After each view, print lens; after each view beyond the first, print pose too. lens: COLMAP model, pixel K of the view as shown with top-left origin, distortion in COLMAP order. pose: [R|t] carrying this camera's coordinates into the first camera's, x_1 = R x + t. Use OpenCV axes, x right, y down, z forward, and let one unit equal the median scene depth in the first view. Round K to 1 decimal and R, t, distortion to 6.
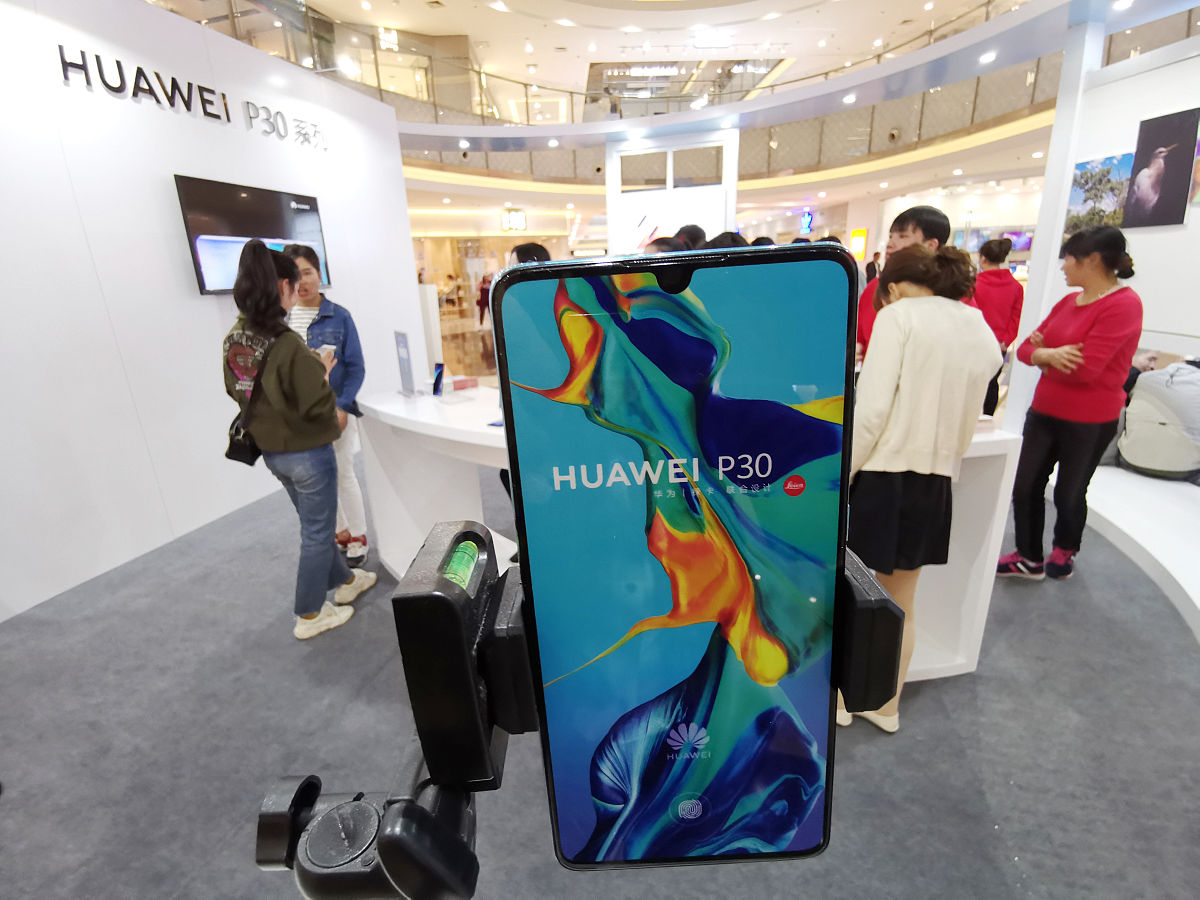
lens RADIAL K [[549.2, 0, 600.0], [0, 549.2, 450.0], [0, 0, 1]] dist [0.013831, -0.014348]
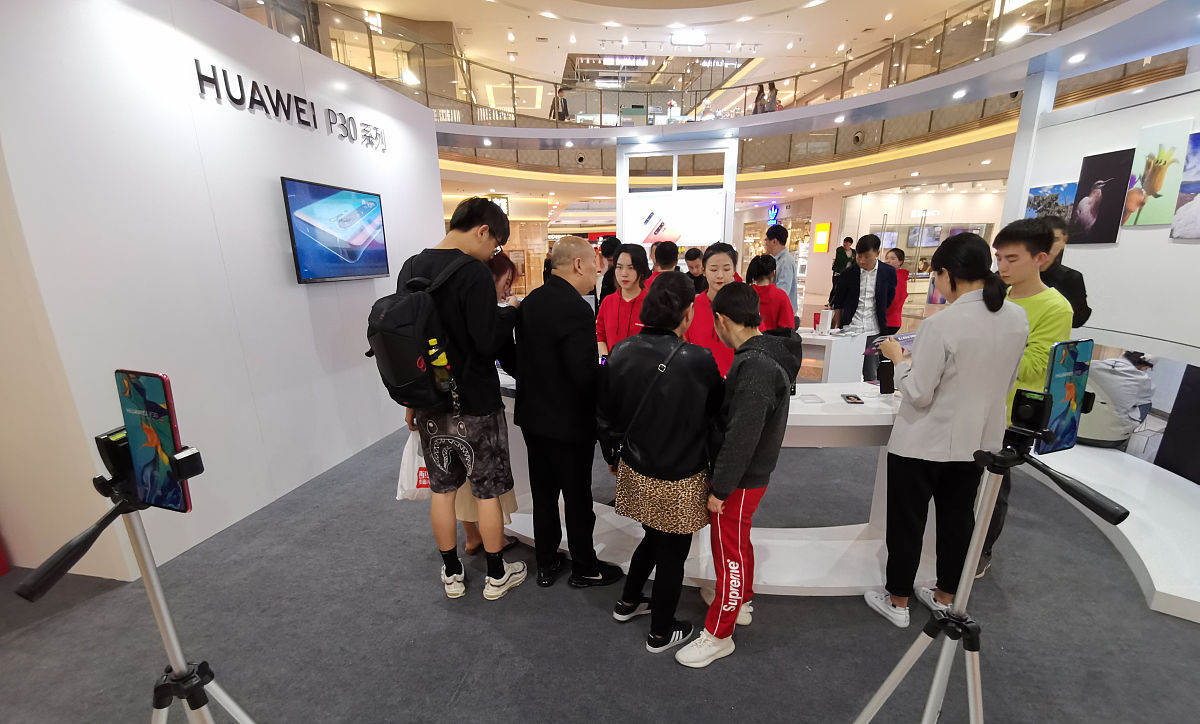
lens RADIAL K [[549.2, 0, 599.9], [0, 549.2, 434.4], [0, 0, 1]] dist [-0.000466, -0.001025]
pose [[0.997574, 0.000423, 0.069612, -0.137312], [-0.000695, 0.999992, 0.003882, 0.016529], [-0.069609, -0.003921, 0.997567, -0.121591]]
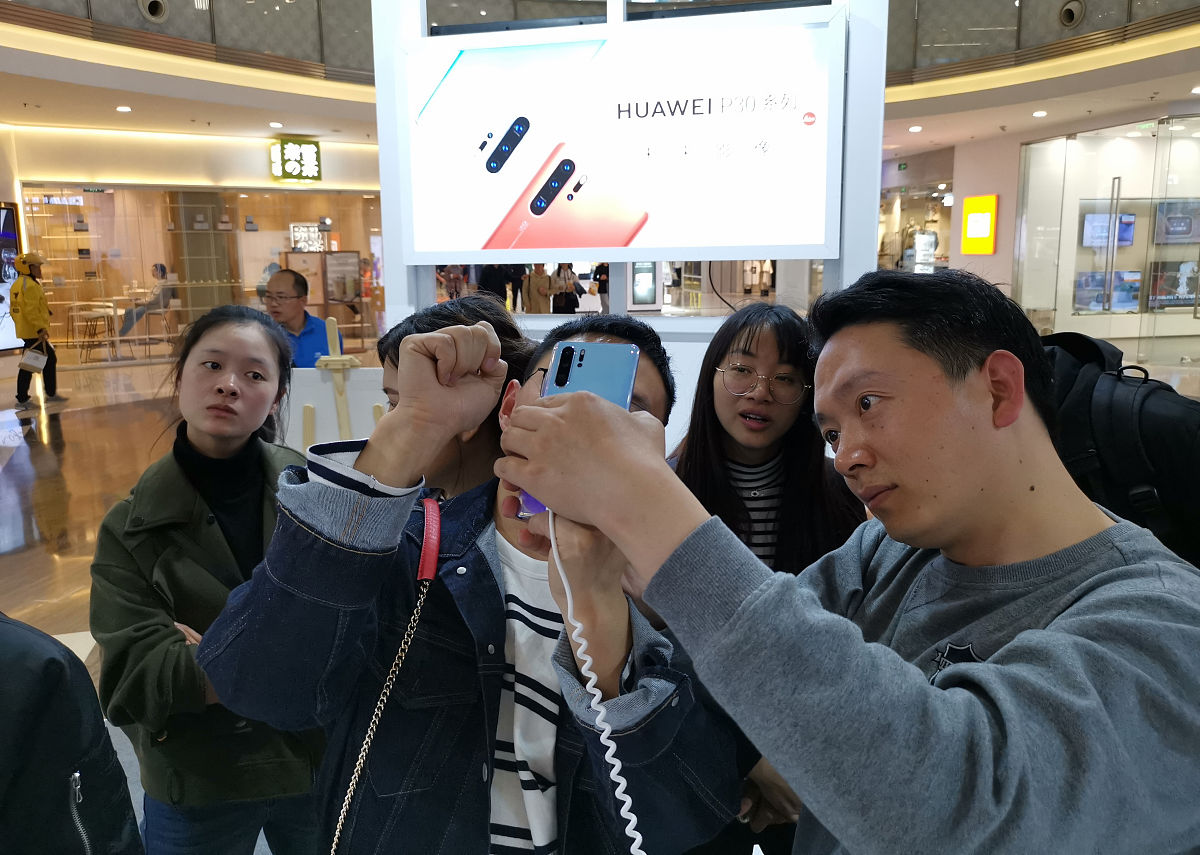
lens RADIAL K [[922.3, 0, 600.0], [0, 922.3, 427.5], [0, 0, 1]] dist [0.001239, 0.001954]
pose [[0.994800, 0.002544, 0.101819, 0.100080], [0.010097, 0.992301, -0.123441, -0.321558], [-0.101349, 0.123827, 0.987115, 0.817803]]
